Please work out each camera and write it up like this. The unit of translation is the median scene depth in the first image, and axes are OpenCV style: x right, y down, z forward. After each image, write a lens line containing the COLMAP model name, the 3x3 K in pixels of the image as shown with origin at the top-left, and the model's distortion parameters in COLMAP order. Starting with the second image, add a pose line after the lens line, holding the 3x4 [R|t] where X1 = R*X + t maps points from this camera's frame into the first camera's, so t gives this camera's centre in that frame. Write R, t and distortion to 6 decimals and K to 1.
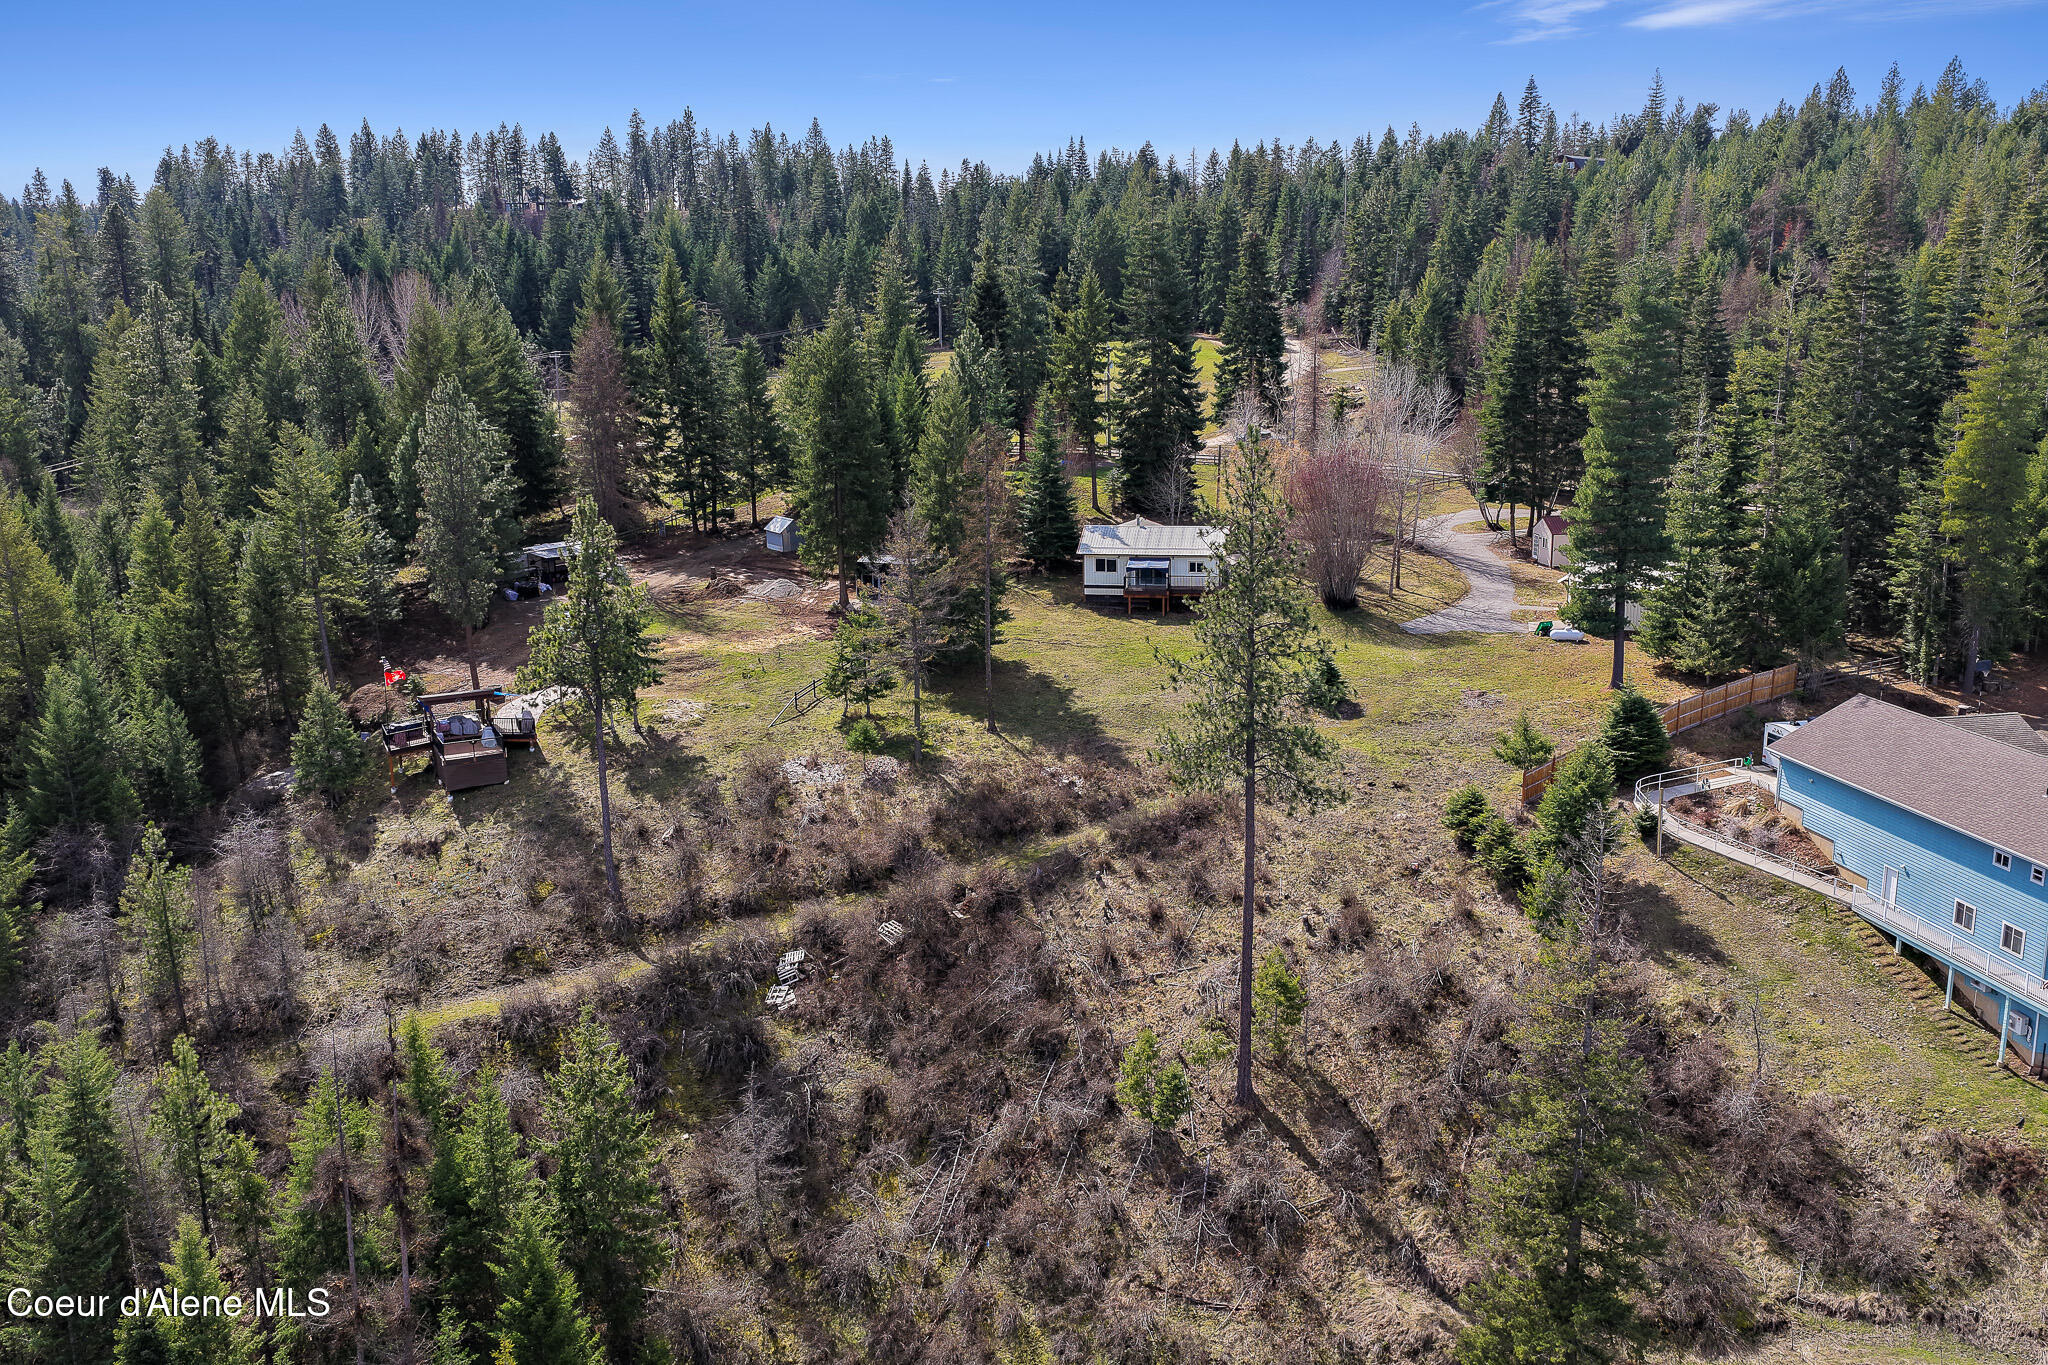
lens RADIAL K [[1695.1, 0, 1023.8], [0, 1695.1, 681.8], [0, 0, 1]] dist [-0.003508, 0.014503]
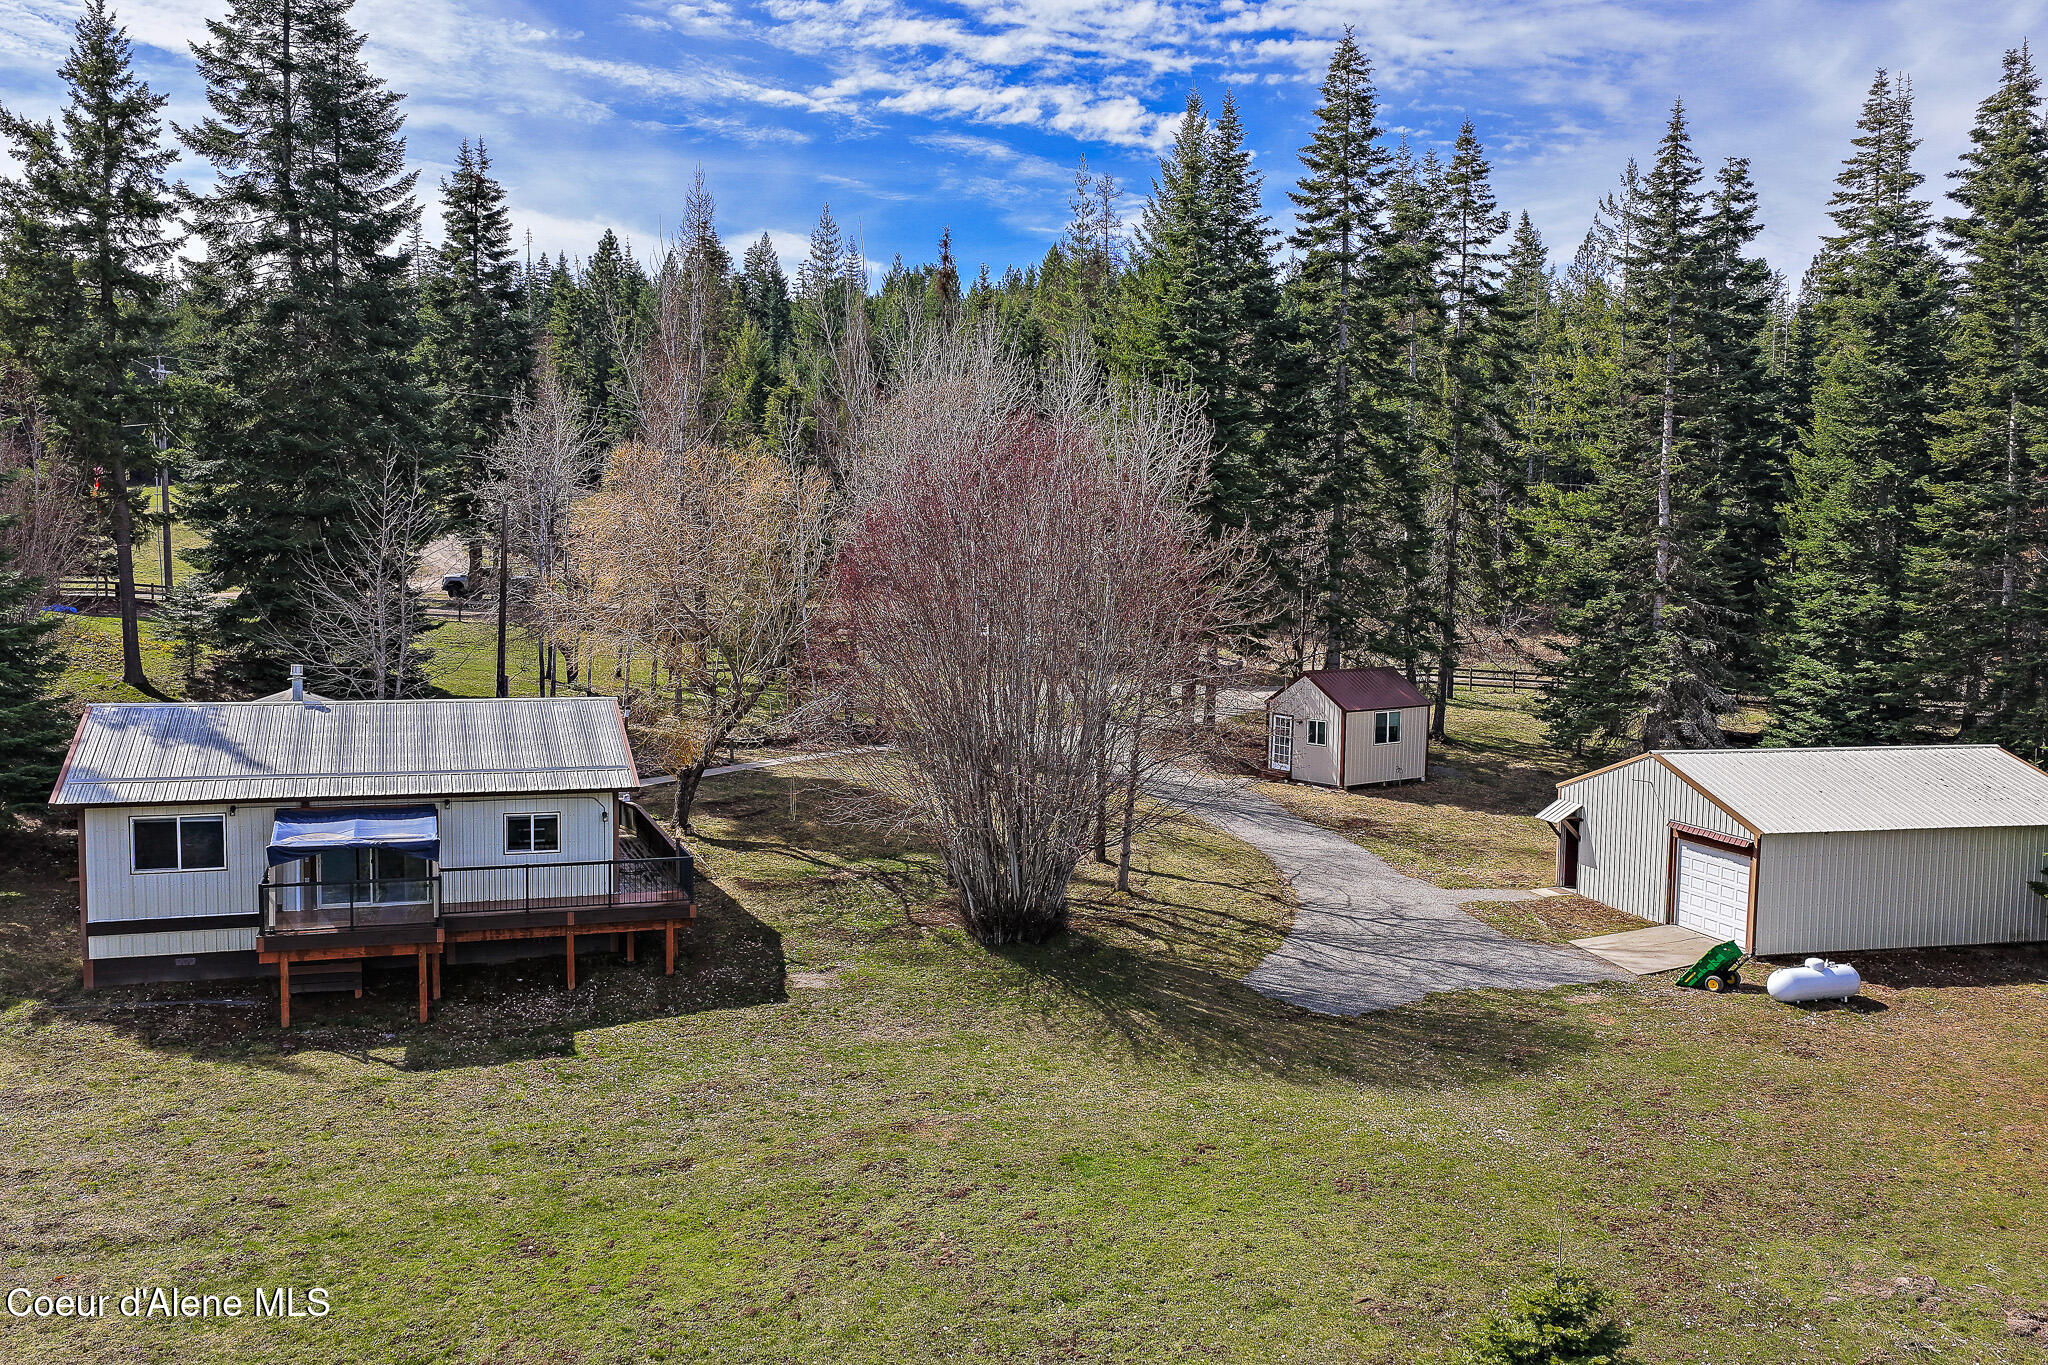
lens RADIAL K [[1695.1, 0, 1022.7], [0, 1695.1, 675.4], [0, 0, 1]] dist [-0.003508, 0.014503]
pose [[0.866626, -0.007475, 0.498902, 0.031348], [0.082703, 0.988209, -0.128853, -0.050548], [-0.492056, 0.152928, 0.857026, 0.715525]]
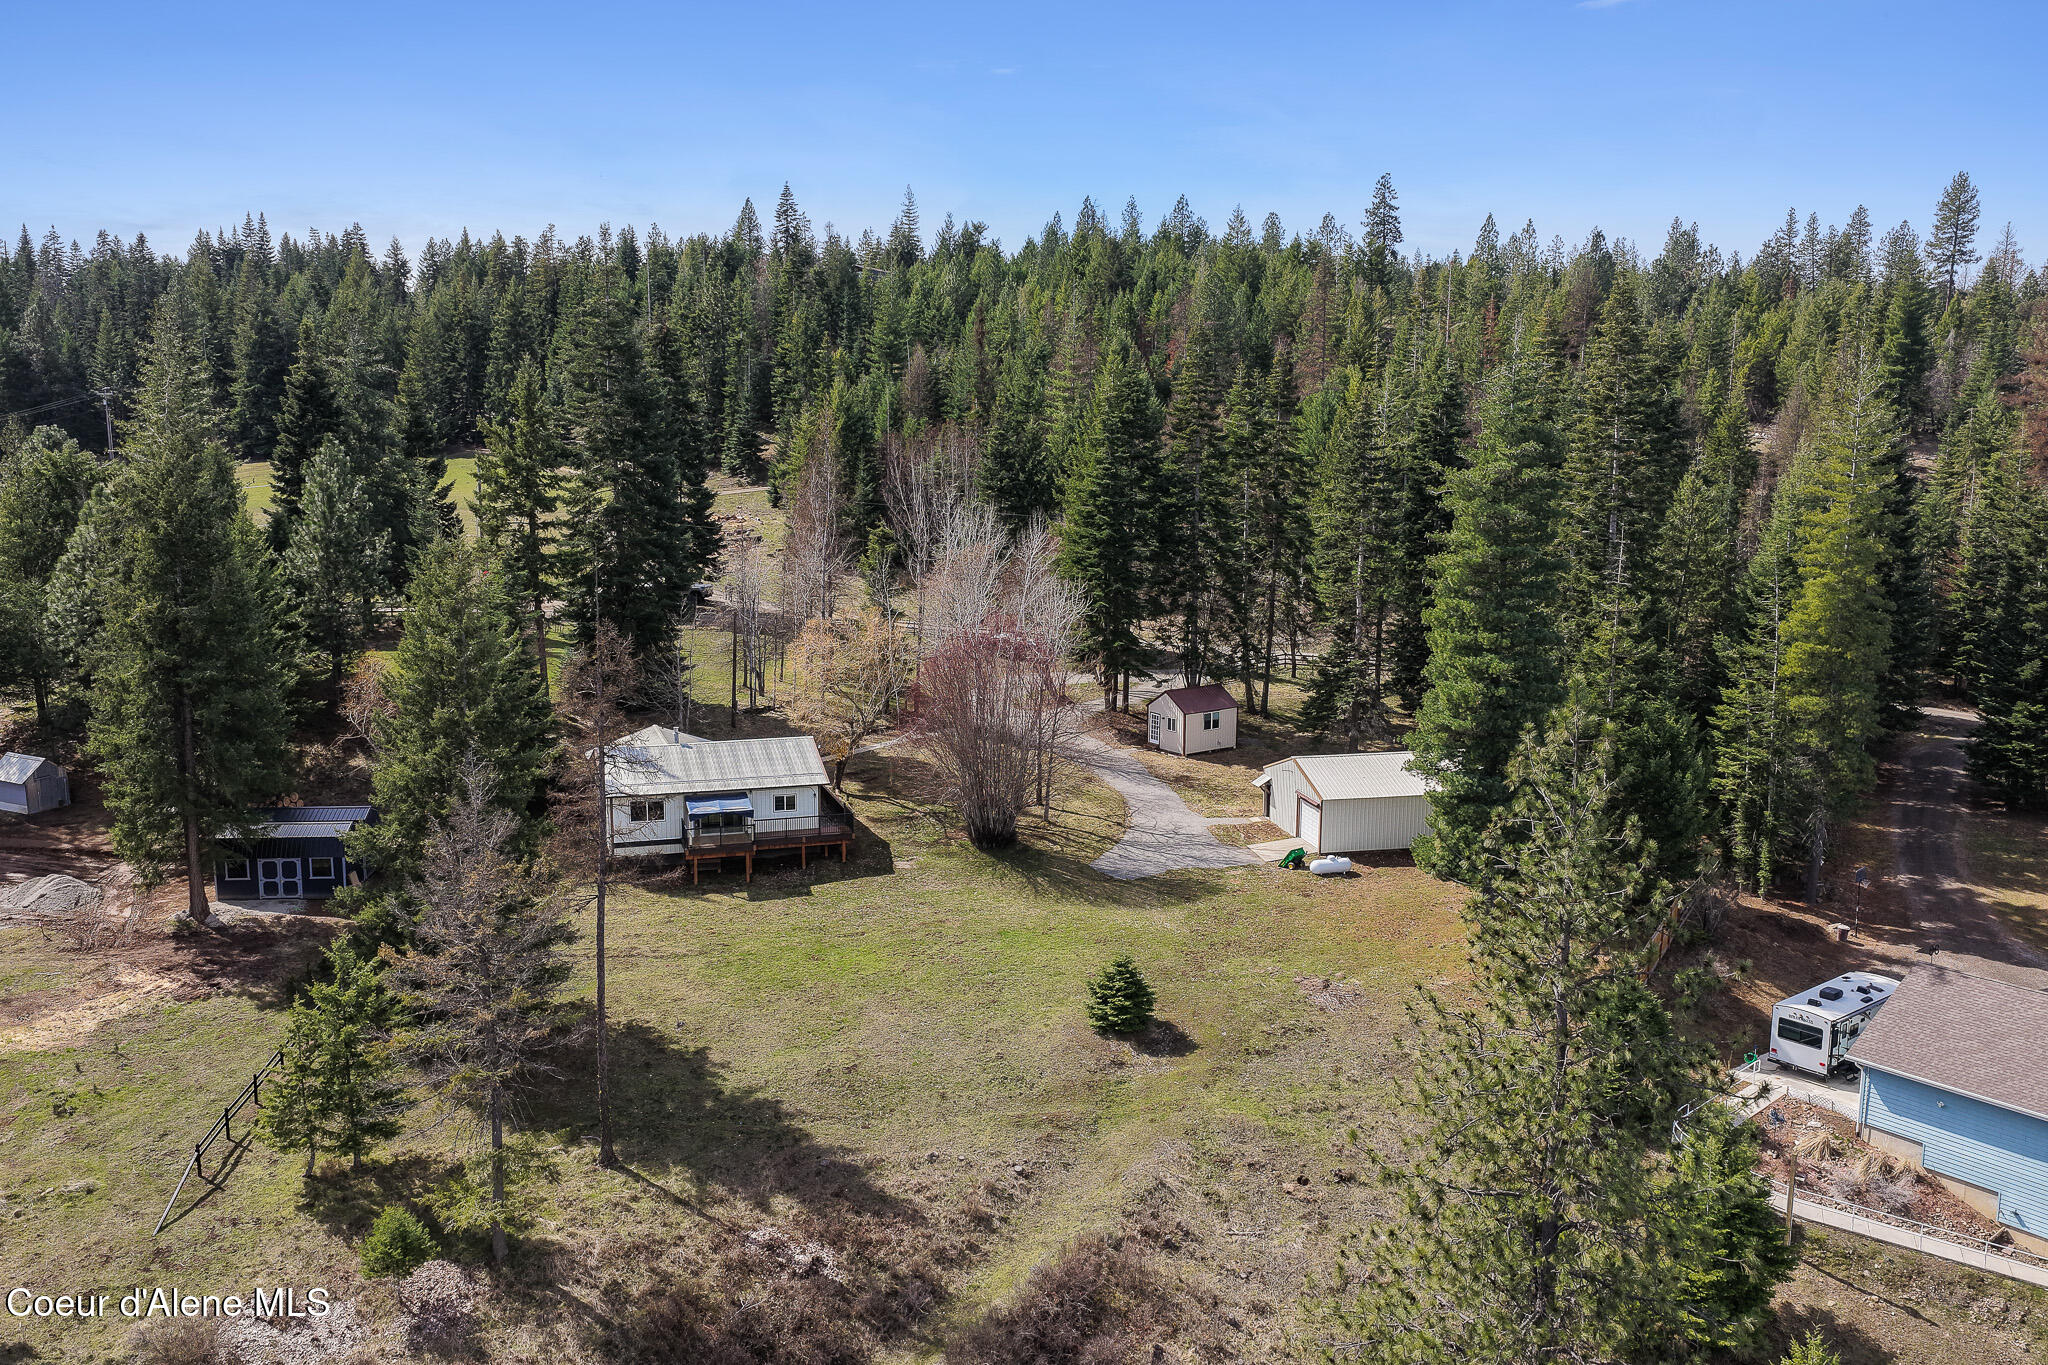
lens RADIAL K [[1695.1, 0, 1022.2], [0, 1695.1, 684.5], [0, 0, 1]] dist [-0.003508, 0.014503]
pose [[0.884206, -0.056790, 0.463632, -0.125326], [0.085679, 0.995459, -0.041468, -0.079070], [-0.459172, 0.076390, 0.885057, 0.359525]]
